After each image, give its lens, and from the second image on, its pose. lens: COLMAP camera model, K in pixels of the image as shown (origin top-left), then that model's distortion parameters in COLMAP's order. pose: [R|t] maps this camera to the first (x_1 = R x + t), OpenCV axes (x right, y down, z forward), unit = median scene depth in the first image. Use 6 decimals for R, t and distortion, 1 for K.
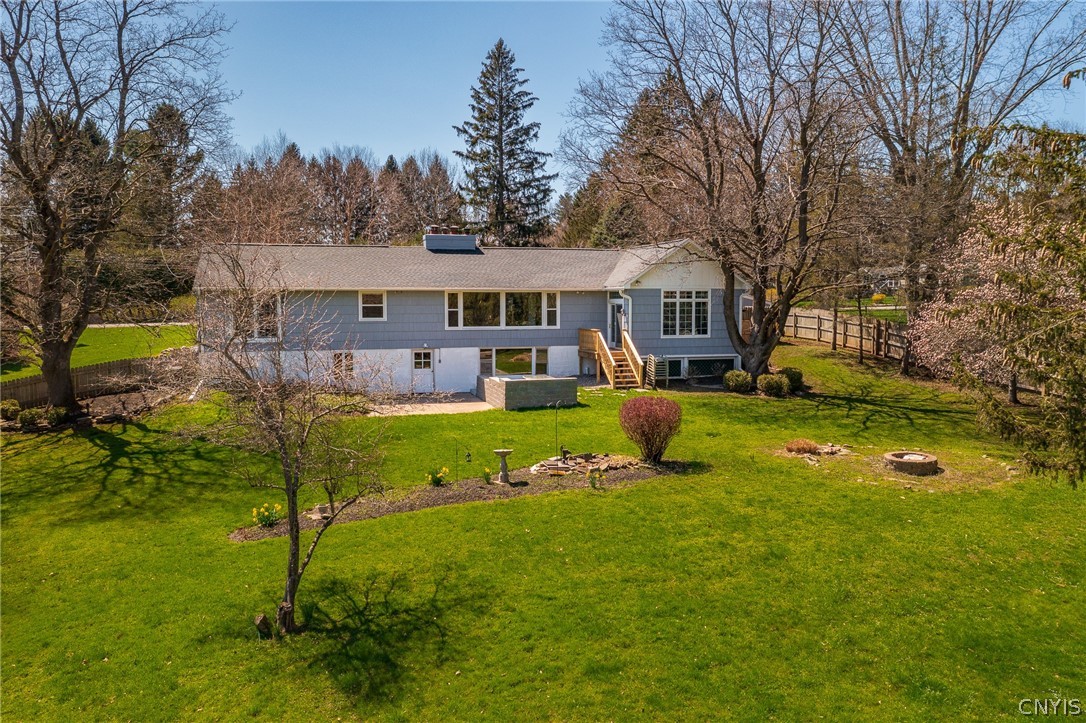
lens RADIAL K [[860.4, 0, 544.8], [0, 860.4, 349.5], [0, 0, 1]] dist [-0.009006, -0.002176]
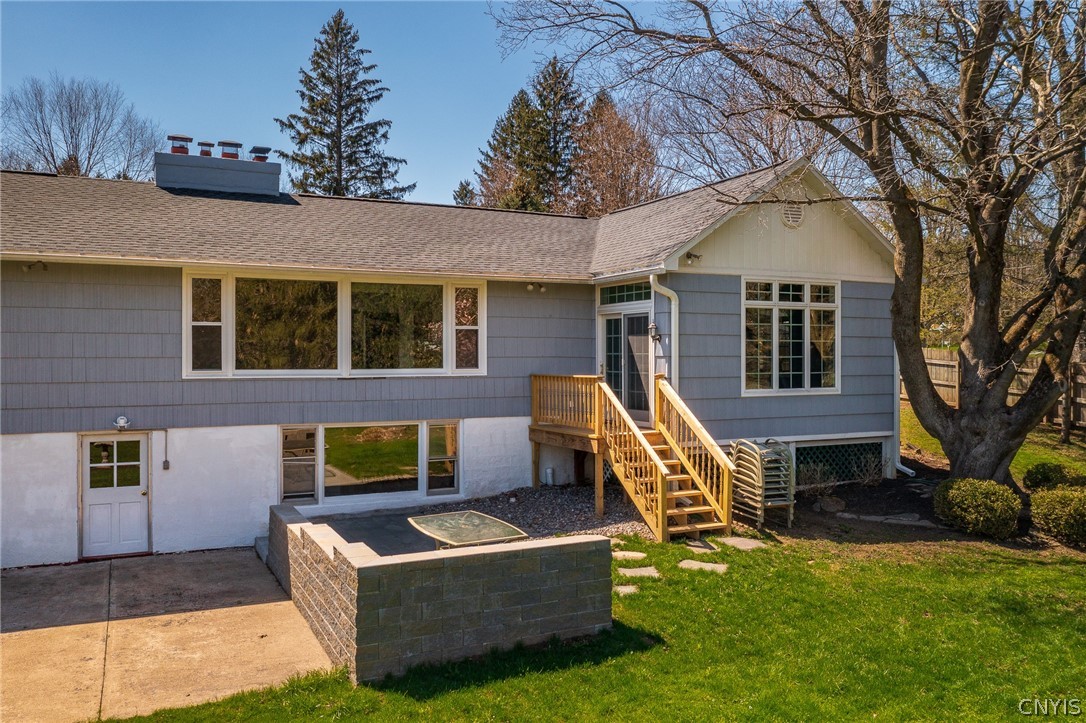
lens RADIAL K [[865.6, 0, 538.6], [0, 865.6, 356.2], [0, 0, 1]] dist [-0.018588, -0.000876]
pose [[0.984357, 0.000165, 0.176184, -0.031522], [0.010685, 0.998103, -0.060633, -0.008357], [-0.175860, 0.061567, 0.982488, 0.607504]]
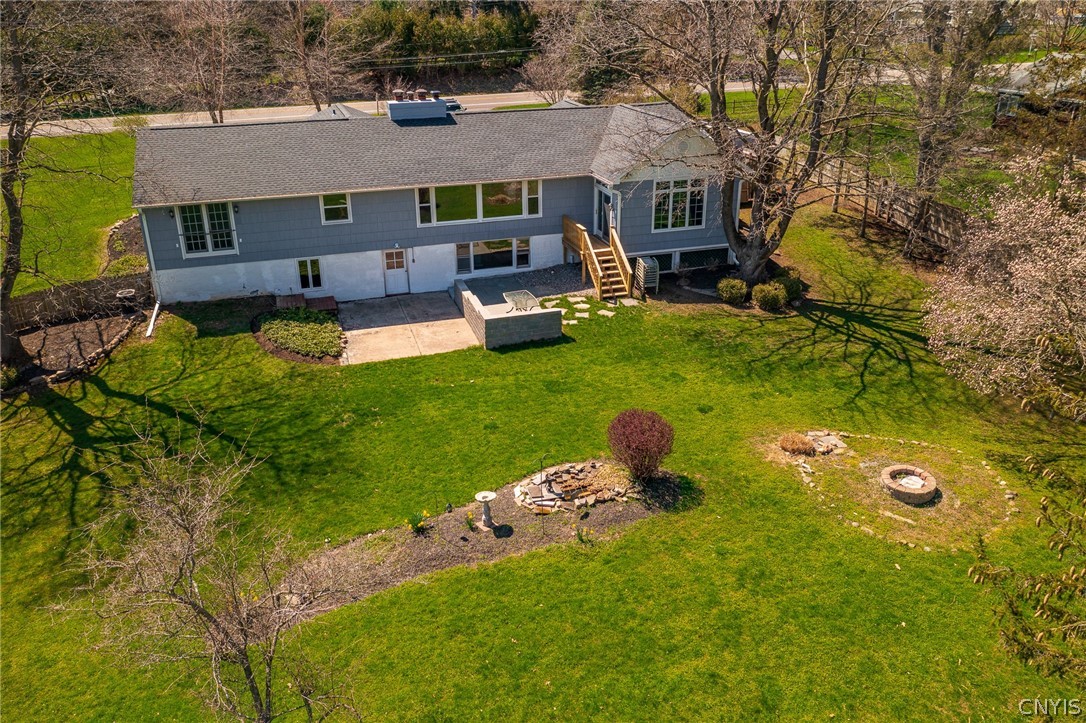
lens RADIAL K [[860.4, 0, 544.8], [0, 860.4, 349.5], [0, 0, 1]] dist [-0.009006, -0.002176]
pose [[0.999691, -0.015968, 0.019028, 0.000557], [0.008822, 0.944297, 0.328977, -0.198363], [-0.023221, -0.328707, 0.944146, 0.086817]]
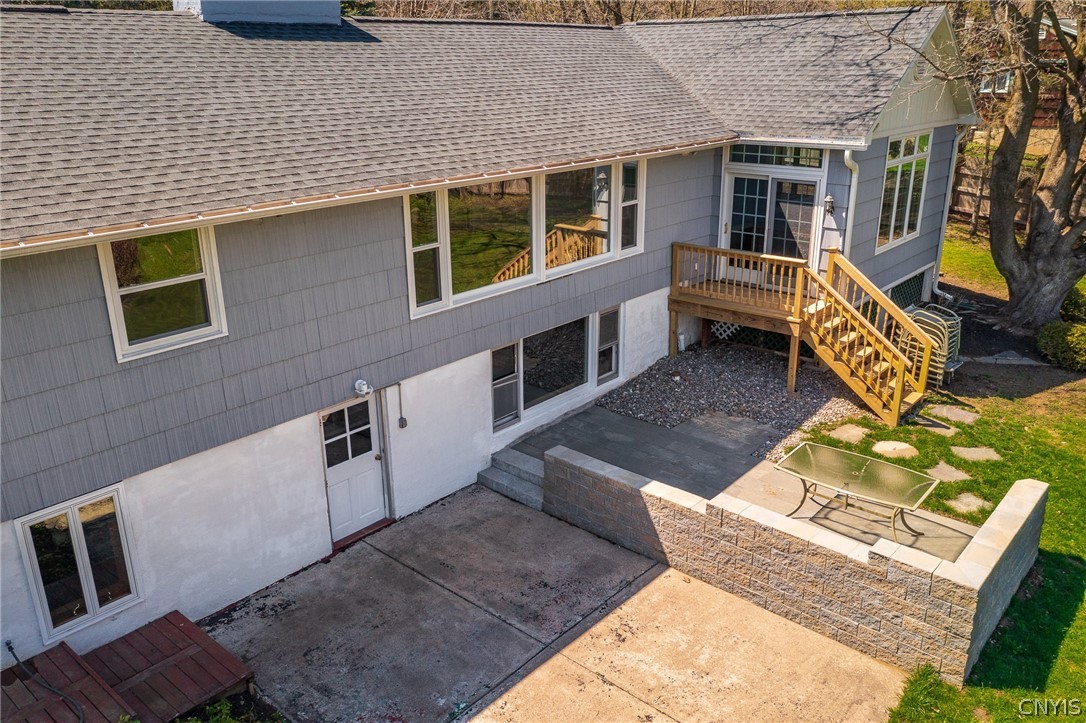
lens RADIAL K [[854.1, 0, 538.5], [0, 854.1, 359.5], [0, 0, 1]] dist [-0.008802, 0.000051]
pose [[0.843192, -0.186052, 0.504393, -0.226958], [0.043559, 0.958767, 0.280837, -0.089122], [-0.535845, -0.214829, 0.816528, 0.725972]]
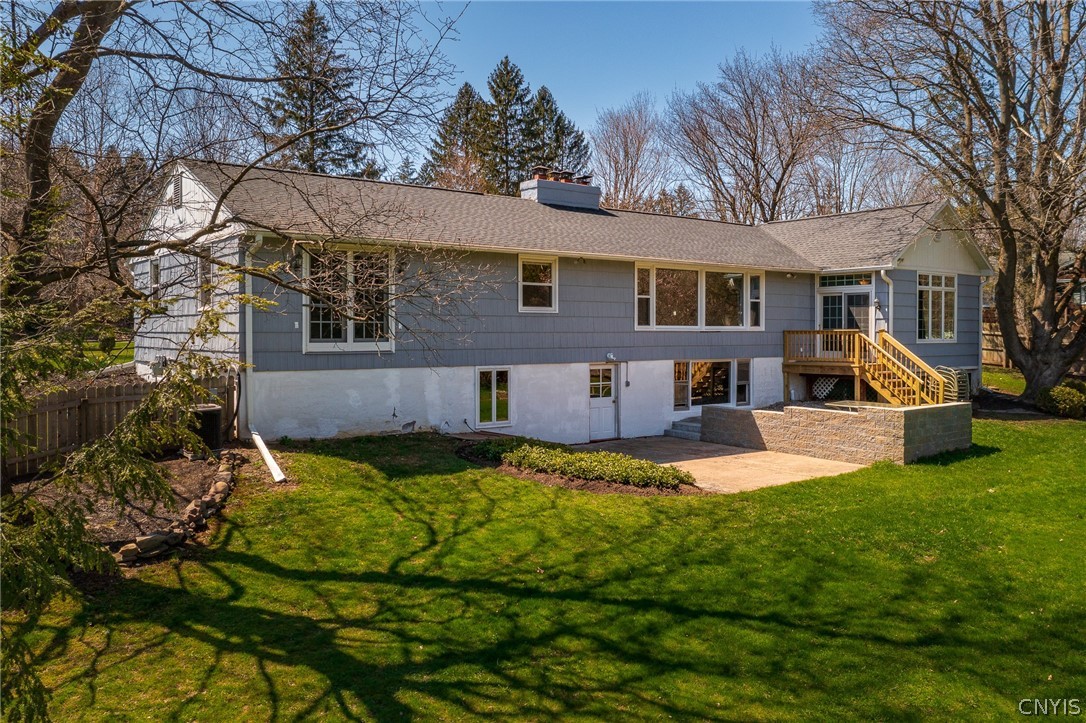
lens RADIAL K [[860.4, 0, 544.8], [0, 860.4, 349.5], [0, 0, 1]] dist [-0.009006, -0.002176]
pose [[0.931592, -0.006716, 0.363443, -0.383314], [0.021641, 0.999081, -0.037008, 0.010574], [-0.362861, 0.042341, 0.930881, 0.469295]]
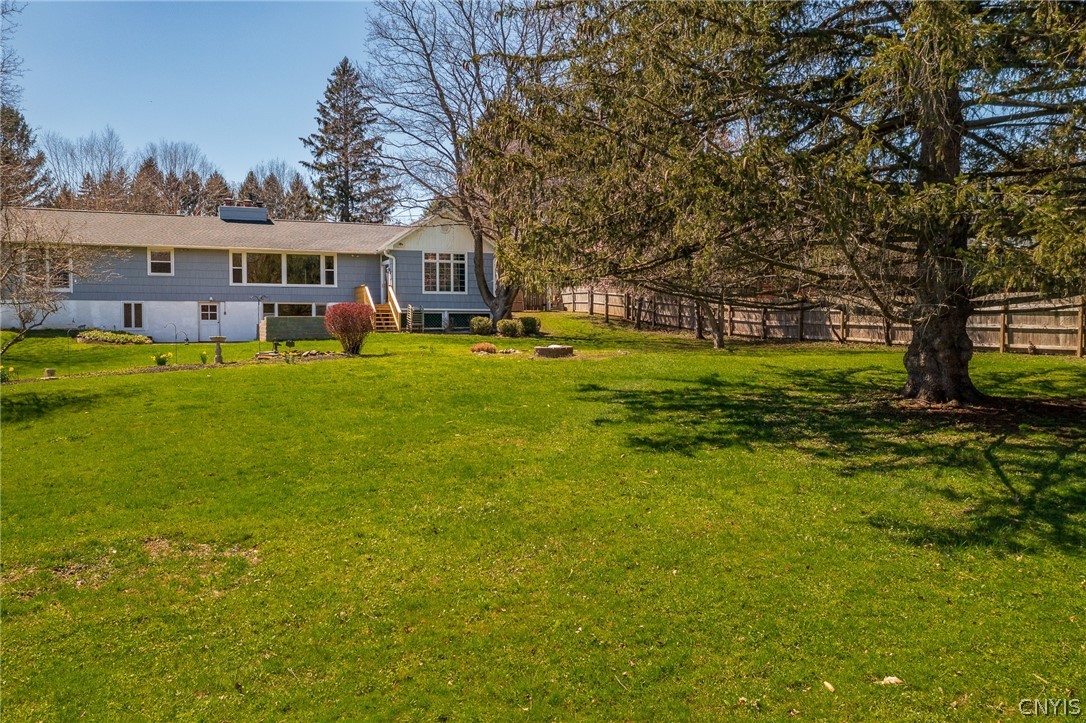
lens RADIAL K [[854.1, 0, 538.5], [0, 854.1, 359.5], [0, 0, 1]] dist [-0.008802, 0.000051]
pose [[0.992745, -0.005524, 0.120116, 0.149849], [0.008712, 0.999623, -0.026038, 0.106021], [-0.119927, 0.026895, 0.992418, -0.155836]]
